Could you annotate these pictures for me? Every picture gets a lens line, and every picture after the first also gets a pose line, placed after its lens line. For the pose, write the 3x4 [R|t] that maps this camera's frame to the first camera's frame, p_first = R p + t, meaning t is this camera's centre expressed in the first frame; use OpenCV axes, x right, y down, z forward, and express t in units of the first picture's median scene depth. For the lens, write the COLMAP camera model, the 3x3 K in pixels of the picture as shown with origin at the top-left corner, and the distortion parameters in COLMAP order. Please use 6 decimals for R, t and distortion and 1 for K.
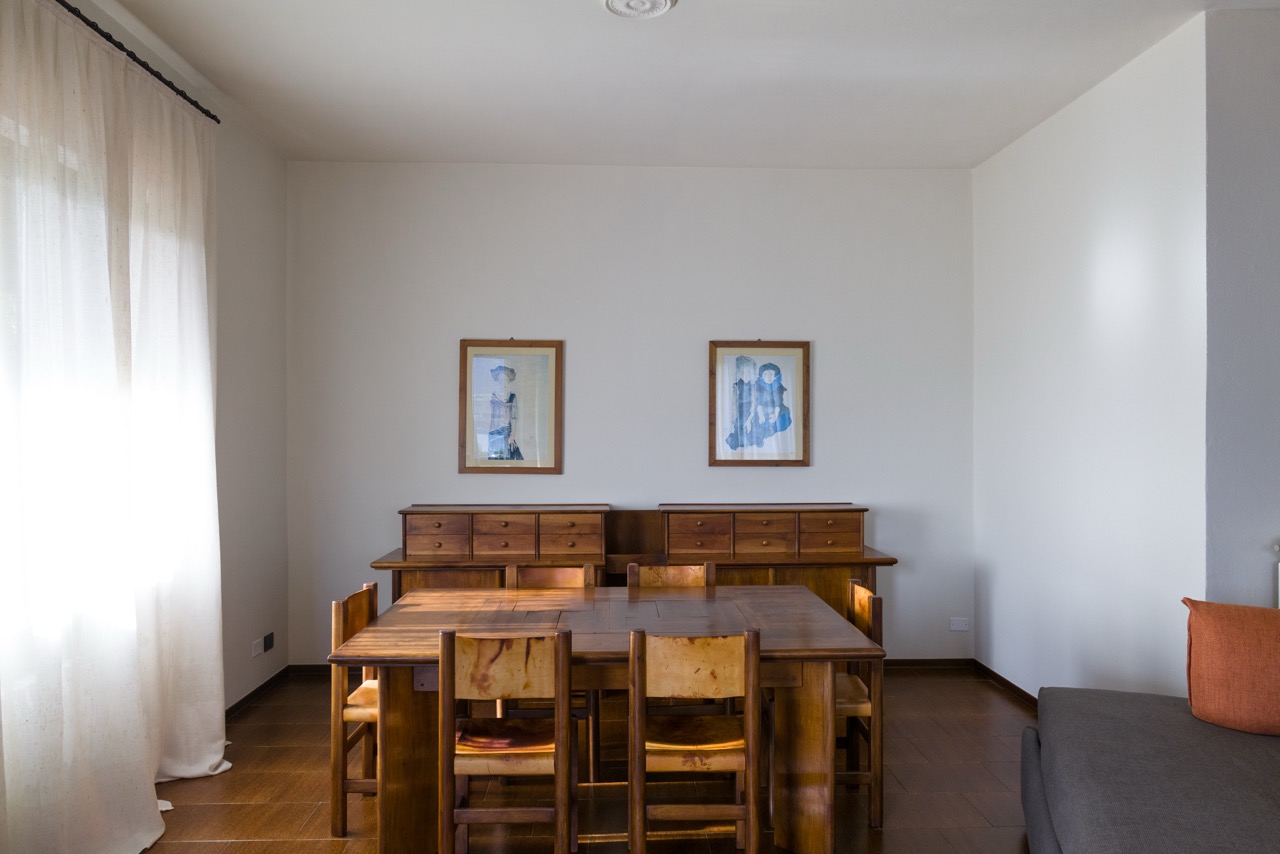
lens RADIAL K [[908.8, 0, 641.8], [0, 908.8, 426.5], [0, 0, 1]] dist [-0.000208, 0.001540]
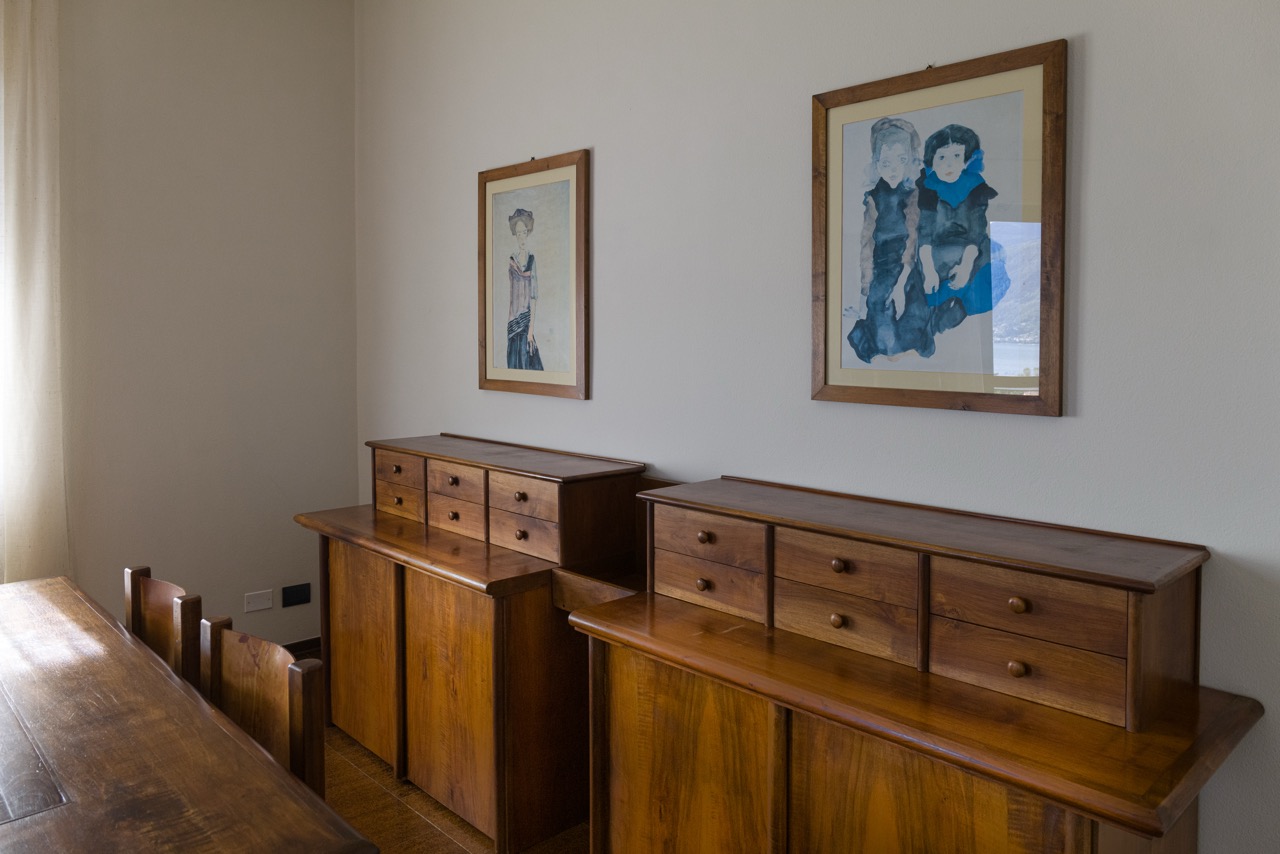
lens RADIAL K [[908.8, 0, 630.7], [0, 908.8, 361.4], [0, 0, 1]] dist [-0.000208, 0.001540]
pose [[0.663876, 0.022665, -0.747500, 0.329558], [-0.004728, 0.999648, 0.026112, 0.015741], [0.747828, -0.013801, 0.663749, 0.661380]]
